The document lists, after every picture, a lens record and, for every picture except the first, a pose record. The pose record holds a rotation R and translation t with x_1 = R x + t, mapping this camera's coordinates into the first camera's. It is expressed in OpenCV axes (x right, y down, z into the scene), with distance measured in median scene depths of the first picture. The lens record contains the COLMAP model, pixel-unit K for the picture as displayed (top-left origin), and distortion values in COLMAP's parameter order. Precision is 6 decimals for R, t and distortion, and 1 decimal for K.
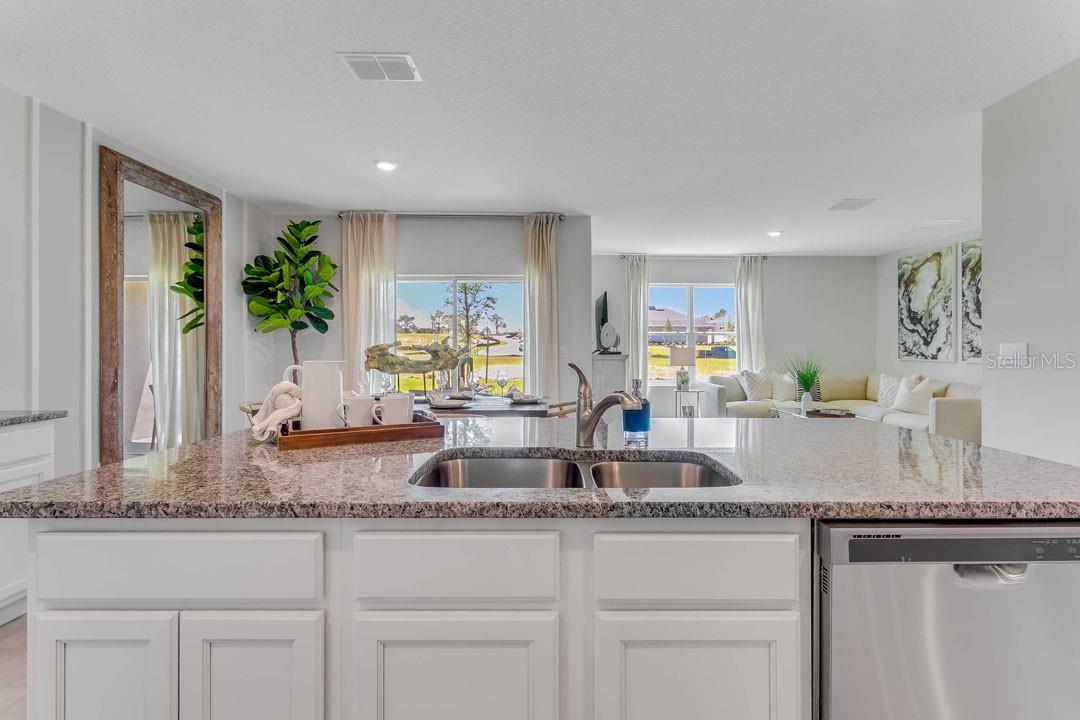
lens RADIAL K [[532.8, 0, 544.8], [0, 532.8, 349.0], [0, 0, 1]] dist [0.005987, 0.000081]
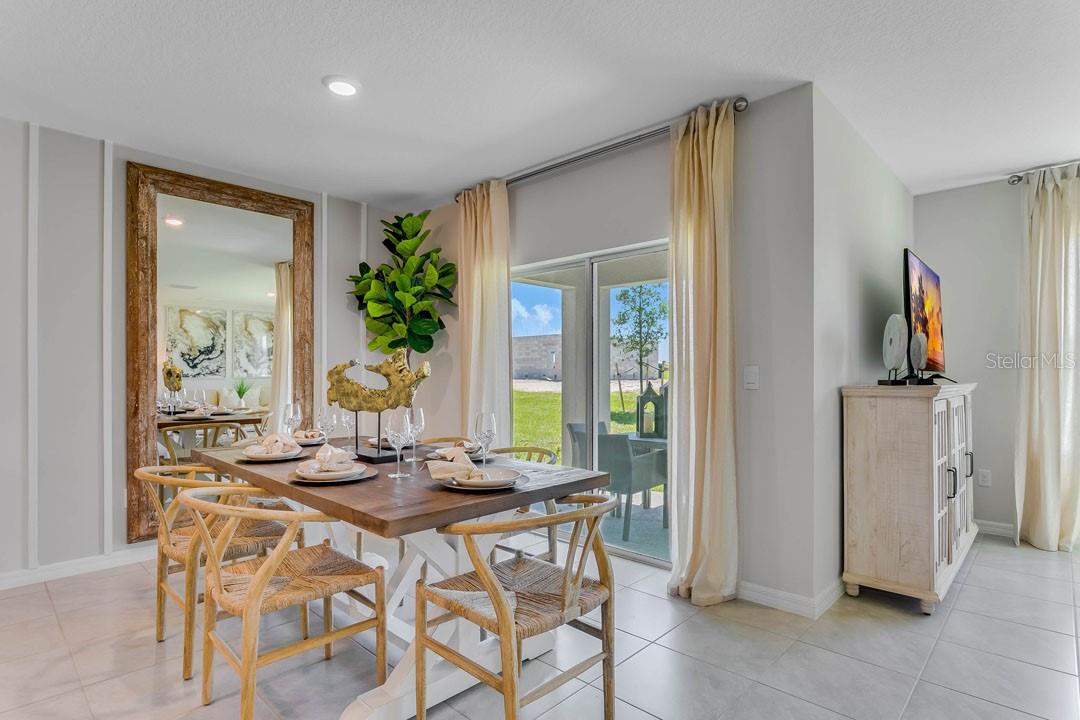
lens RADIAL K [[548.7, 0, 538.4], [0, 548.7, 370.9], [0, 0, 1]] dist [-0.011935, 0.002670]
pose [[0.722784, -0.004895, -0.691056, 0.326057], [-0.002976, 0.999944, -0.010196, 0.005630], [0.691067, 0.009426, 0.722729, 0.680375]]
